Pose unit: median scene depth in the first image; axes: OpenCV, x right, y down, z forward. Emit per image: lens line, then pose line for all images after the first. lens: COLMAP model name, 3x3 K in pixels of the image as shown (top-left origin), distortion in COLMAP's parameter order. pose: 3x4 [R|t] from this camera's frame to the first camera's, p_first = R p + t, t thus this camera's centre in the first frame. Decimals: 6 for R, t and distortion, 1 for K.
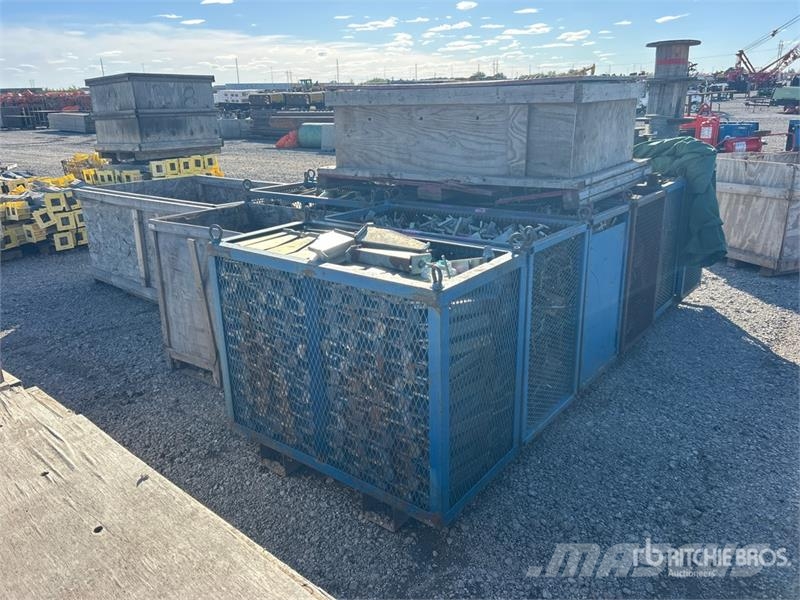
lens RADIAL K [[600.5, 0, 396.9], [0, 600.5, 296.8], [0, 0, 1]] dist [0.023032, -0.019908]
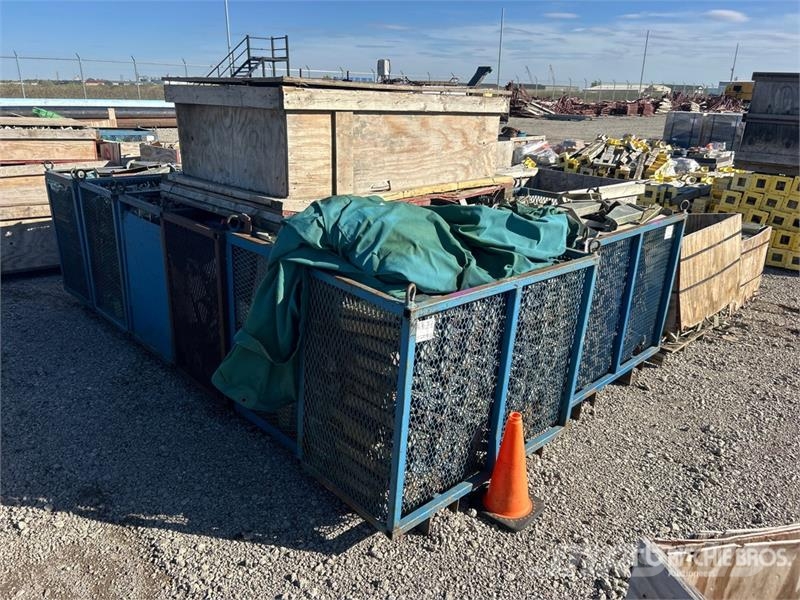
lens RADIAL K [[600.5, 0, 397.2], [0, 600.5, 301.3], [0, 0, 1]] dist [0.023032, -0.019908]
pose [[-0.113645, 0.355314, -0.927813, 1.123733], [-0.345686, 0.861371, 0.372212, -0.451484], [0.931443, 0.363032, 0.024937, 1.201175]]
